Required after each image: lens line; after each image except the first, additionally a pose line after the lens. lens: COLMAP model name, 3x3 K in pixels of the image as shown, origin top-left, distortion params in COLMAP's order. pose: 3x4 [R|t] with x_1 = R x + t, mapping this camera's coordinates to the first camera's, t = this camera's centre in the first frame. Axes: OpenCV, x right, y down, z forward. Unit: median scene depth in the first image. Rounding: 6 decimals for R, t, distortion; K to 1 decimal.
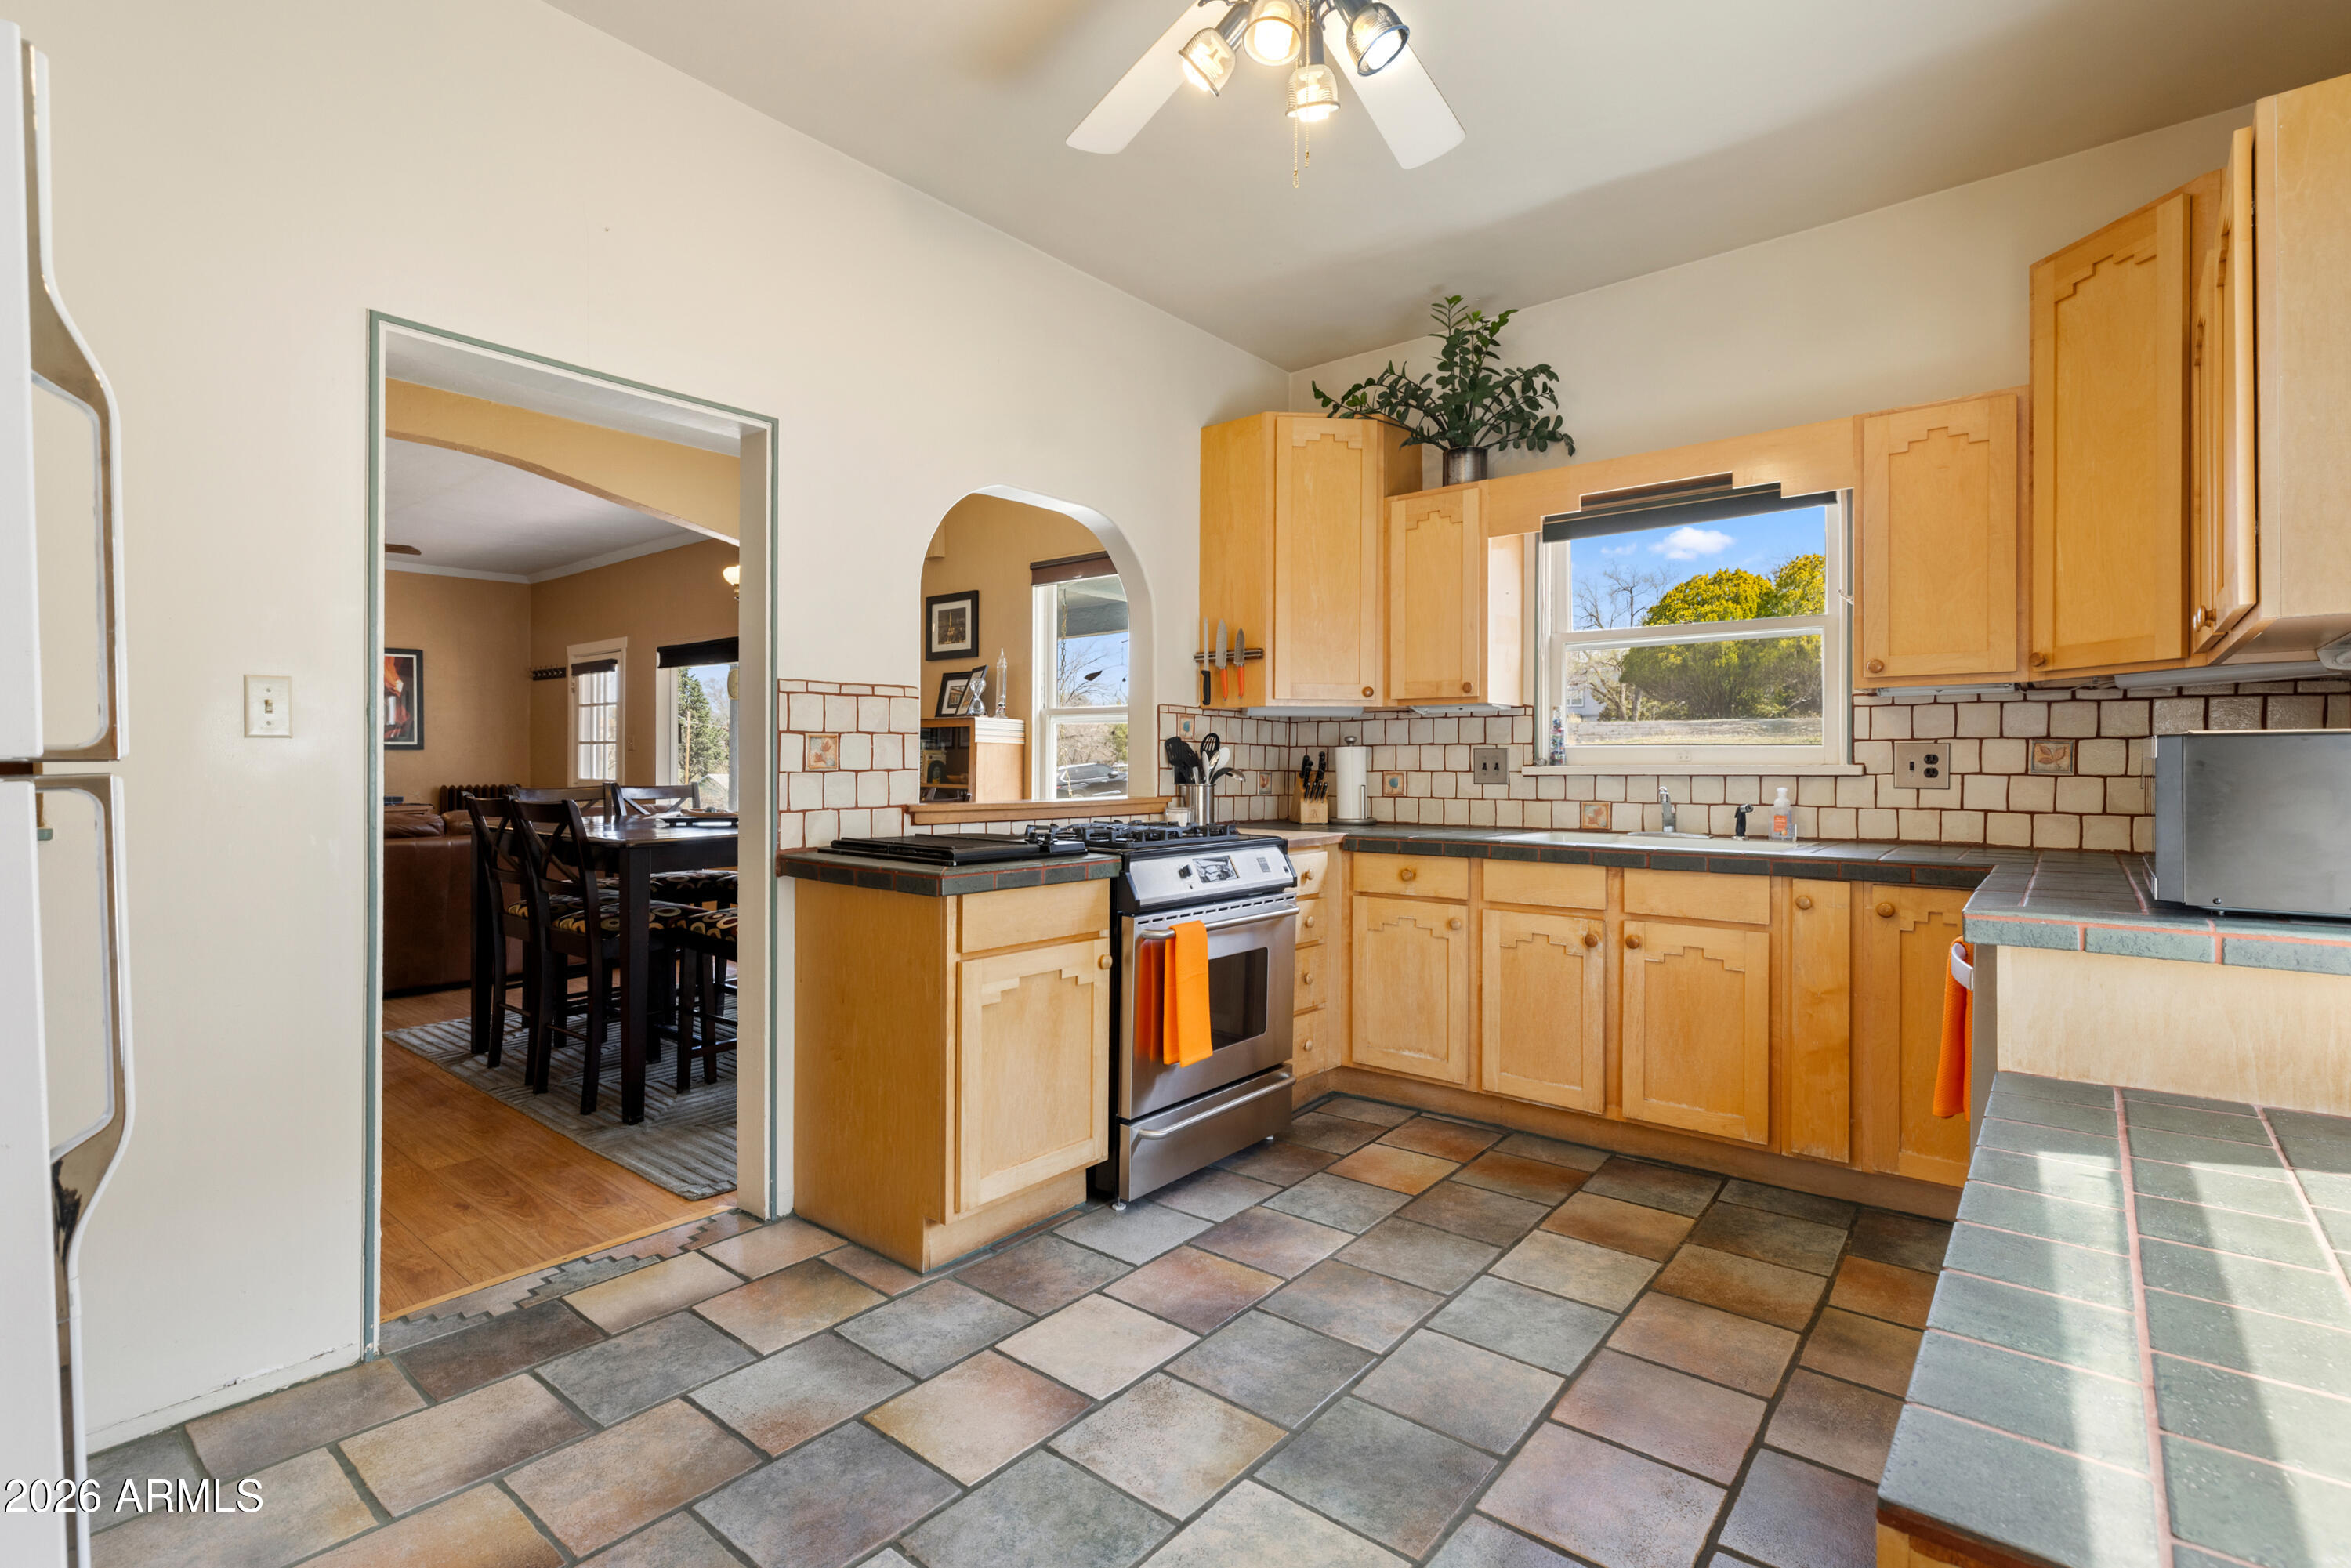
lens RADIAL K [[1074.4, 0, 1172.1], [0, 1074.4, 778.7], [0, 0, 1]] dist [0.003028, -0.000067]
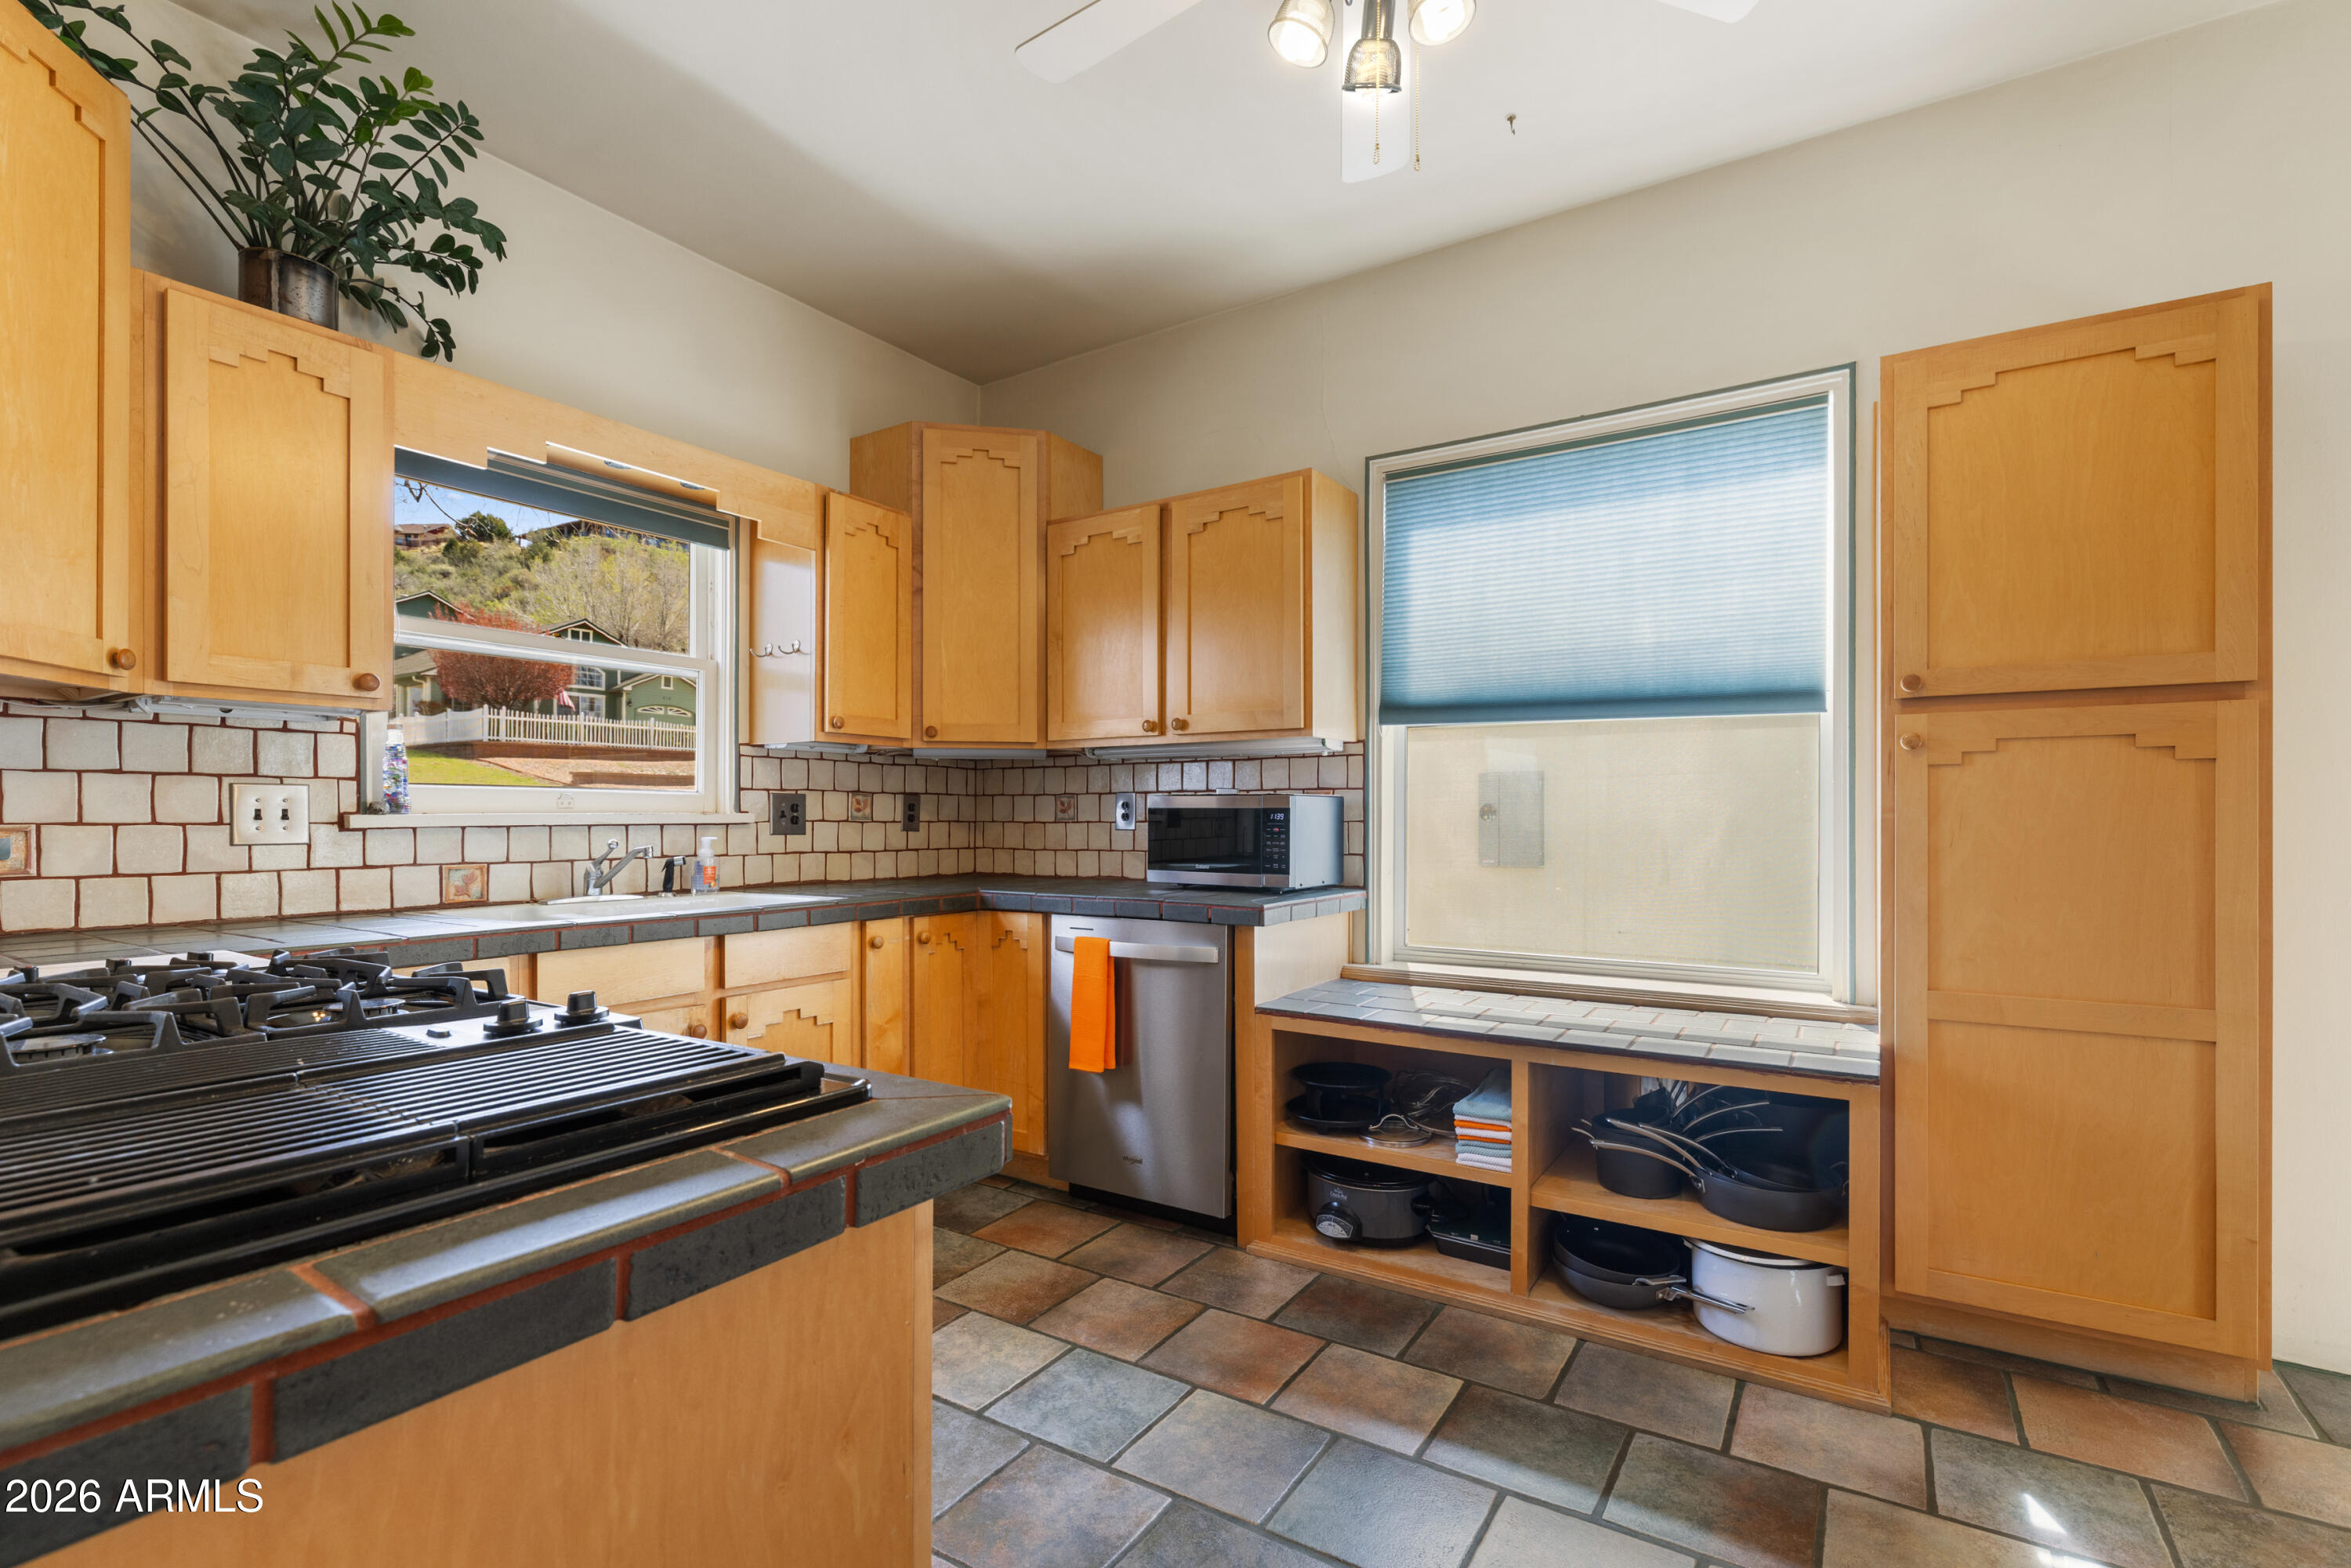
lens RADIAL K [[1074.4, 0, 1169.6], [0, 1074.4, 807.3], [0, 0, 1]] dist [0.003028, -0.000067]
pose [[-0.114661, 0.005478, 0.993390, -0.438737], [0.011286, 0.999927, -0.004212, -0.009332], [-0.993341, 0.010728, -0.114714, 0.724056]]
